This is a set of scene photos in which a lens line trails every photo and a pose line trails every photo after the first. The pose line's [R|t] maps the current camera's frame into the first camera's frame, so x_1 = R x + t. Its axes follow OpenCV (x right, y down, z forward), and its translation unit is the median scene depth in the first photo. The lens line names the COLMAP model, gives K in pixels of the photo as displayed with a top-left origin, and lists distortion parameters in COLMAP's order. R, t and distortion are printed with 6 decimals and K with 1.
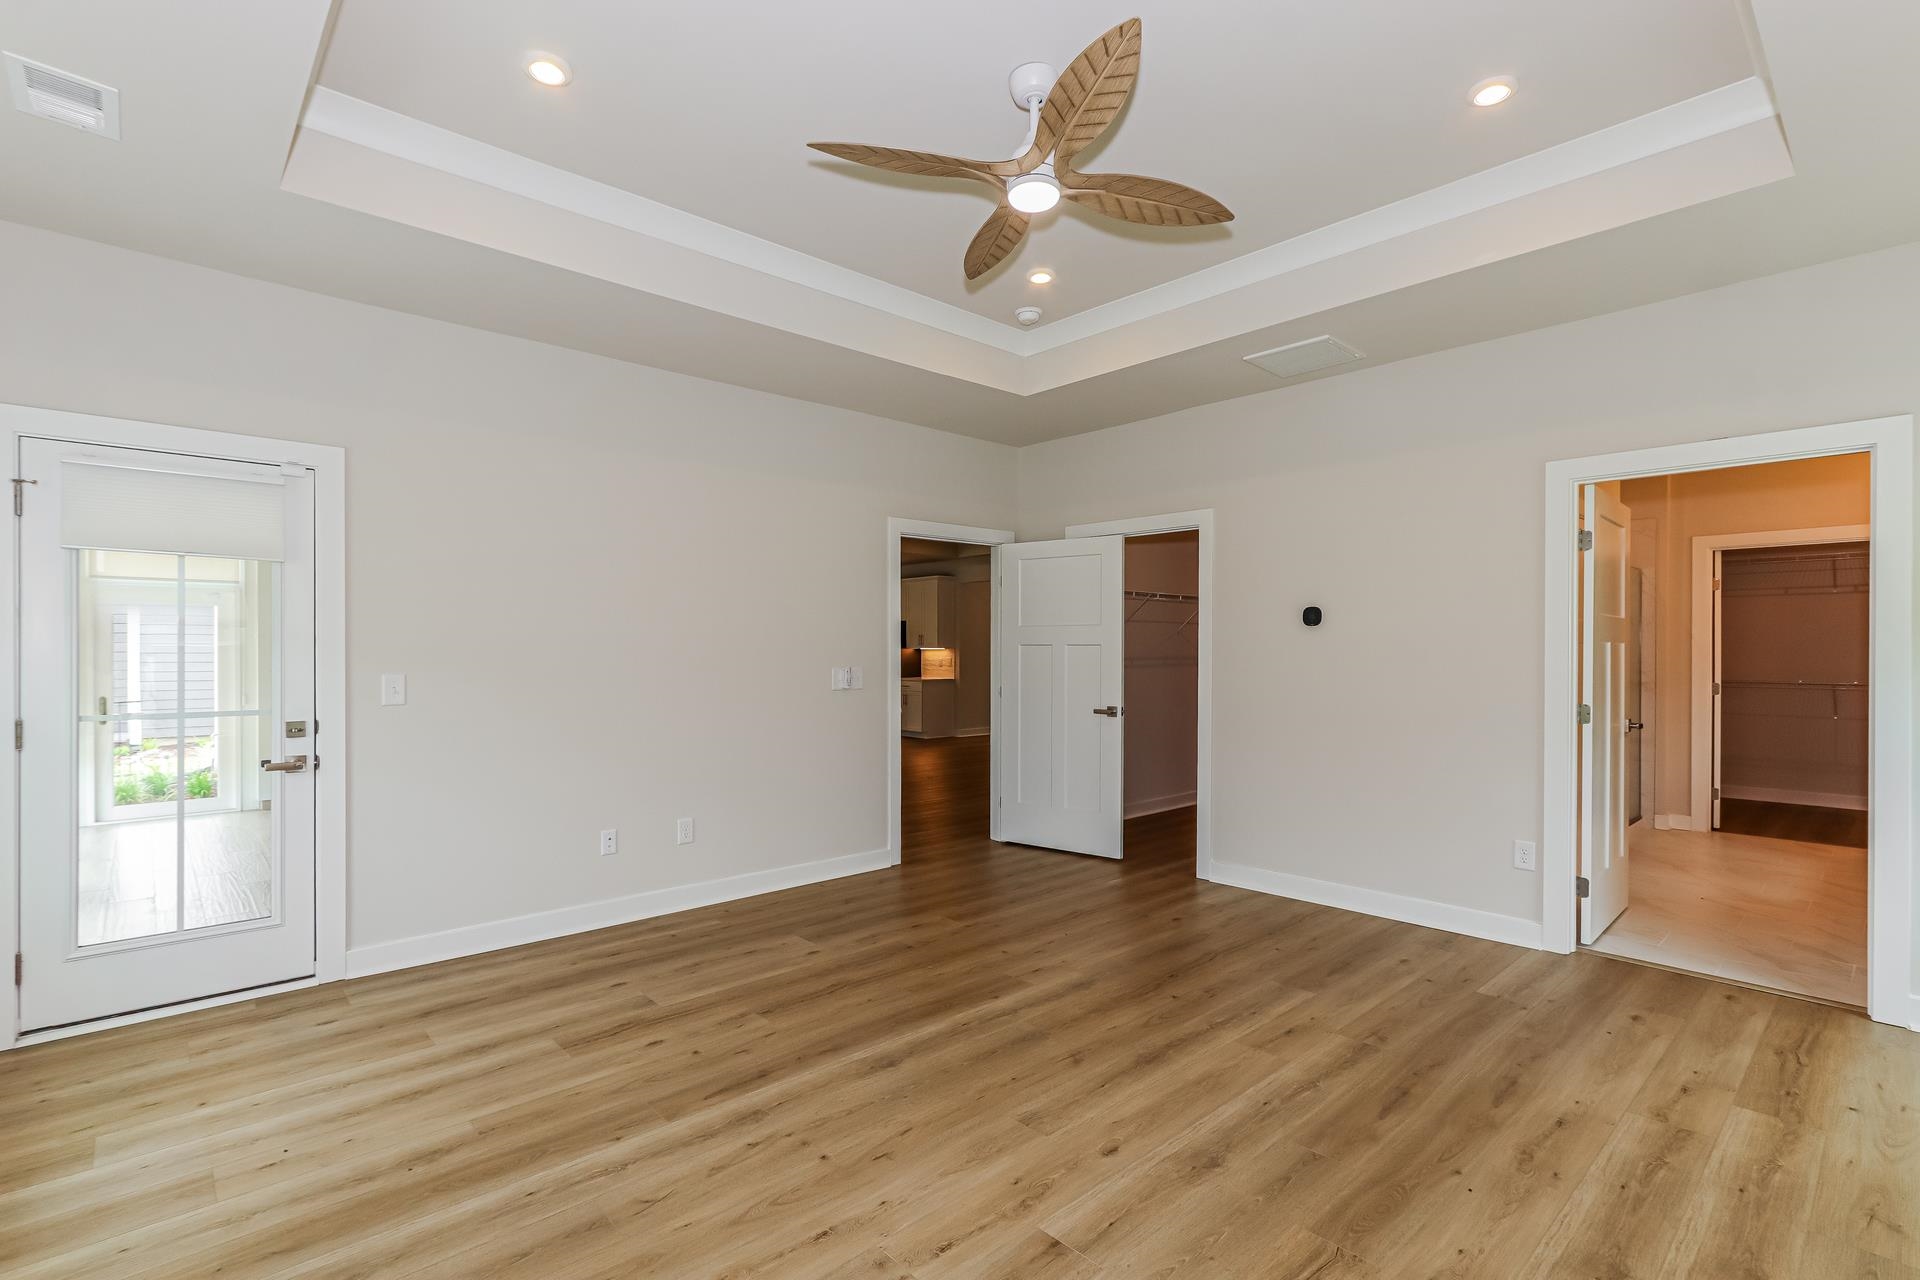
lens RADIAL K [[888.8, 0, 953.3], [0, 888.8, 654.0], [0, 0, 1]] dist [-0.001752, 0.000113]
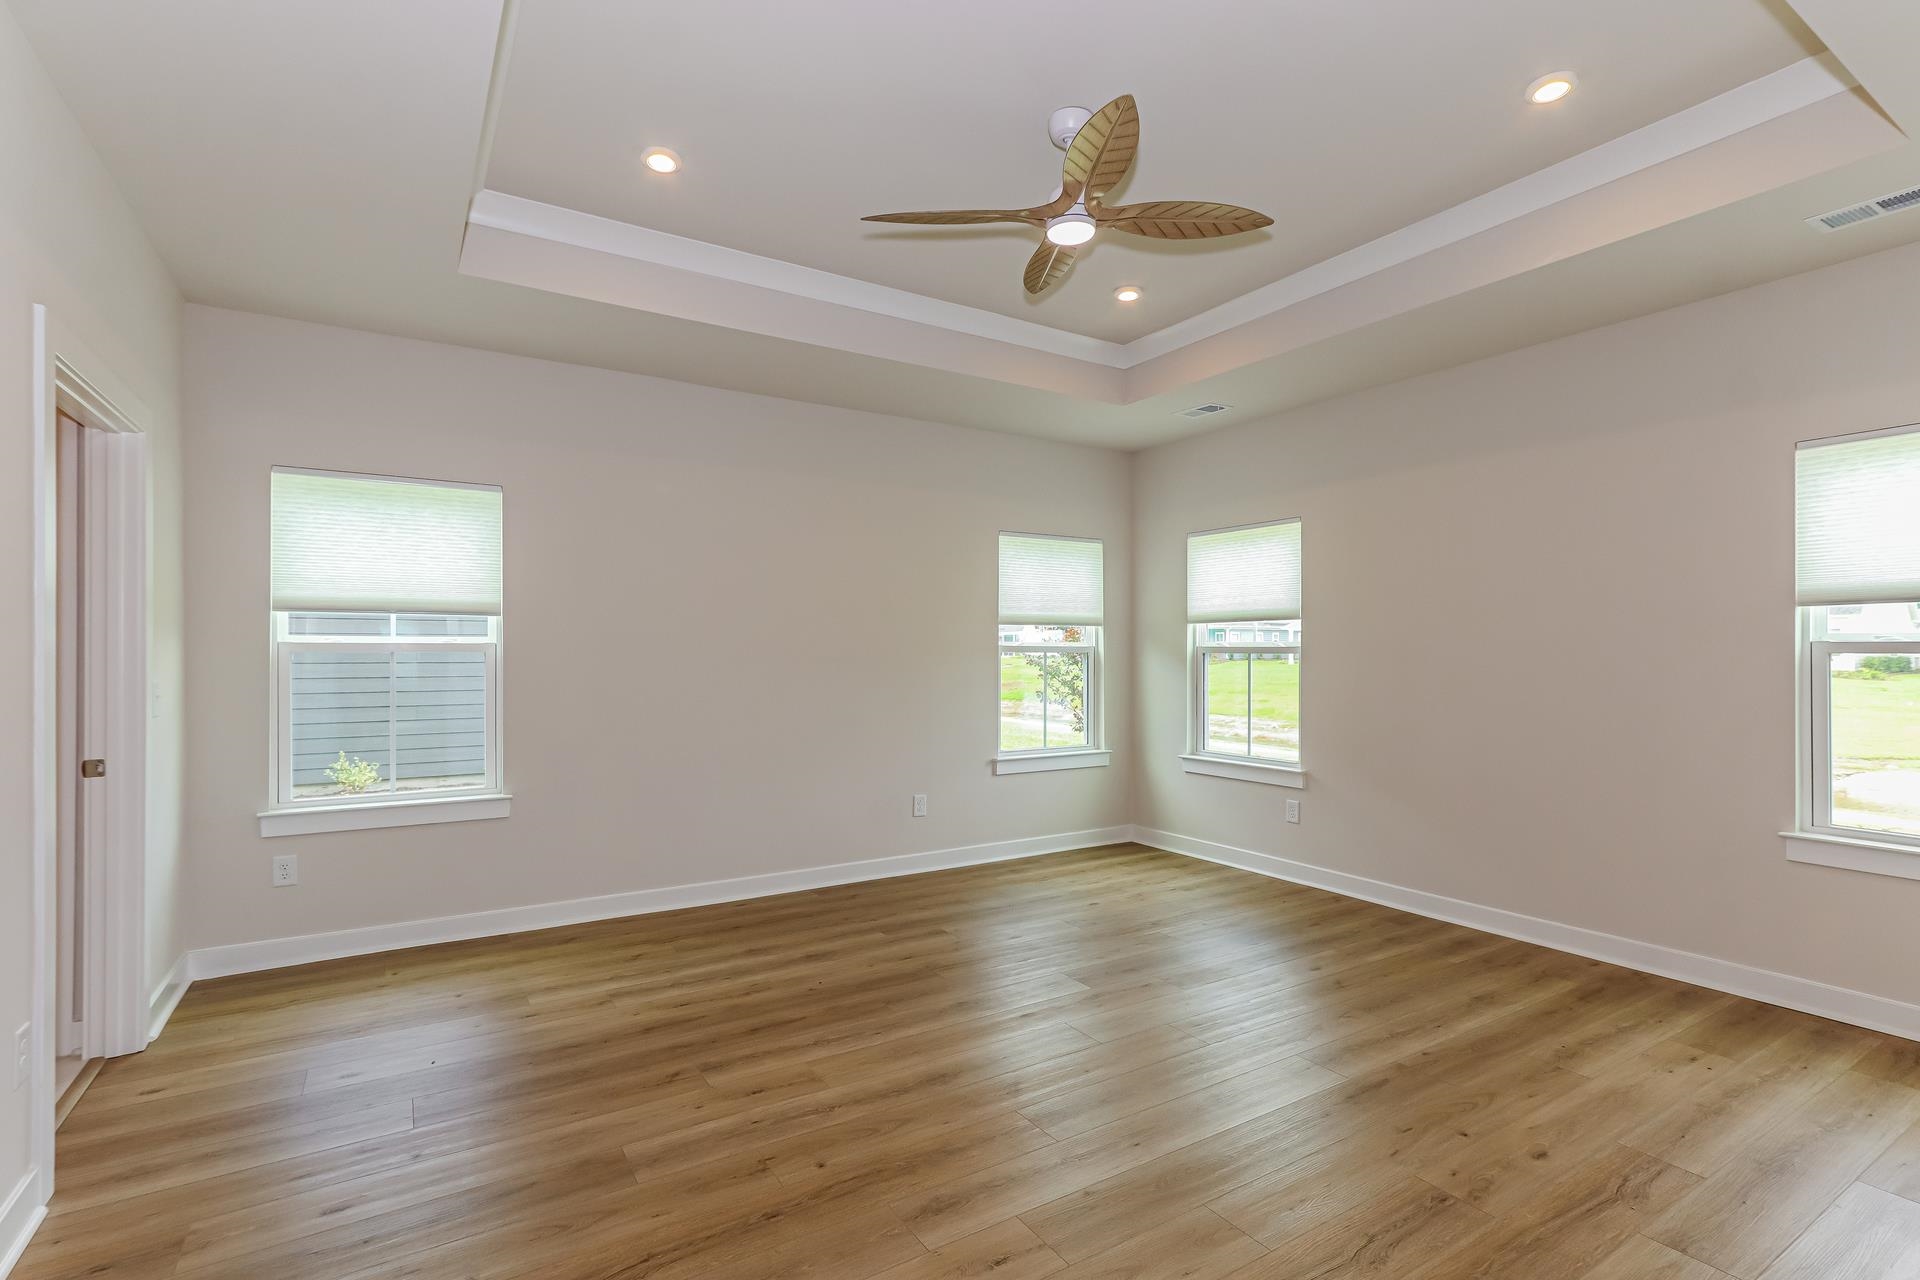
lens RADIAL K [[888.8, 0, 953.3], [0, 888.8, 654.0], [0, 0, 1]] dist [-0.001752, 0.000113]
pose [[-0.983673, -0.001910, 0.179952, 0.037848], [-0.001271, 0.999992, 0.003668, -0.007349], [-0.179958, 0.003379, -0.983668, 2.083281]]
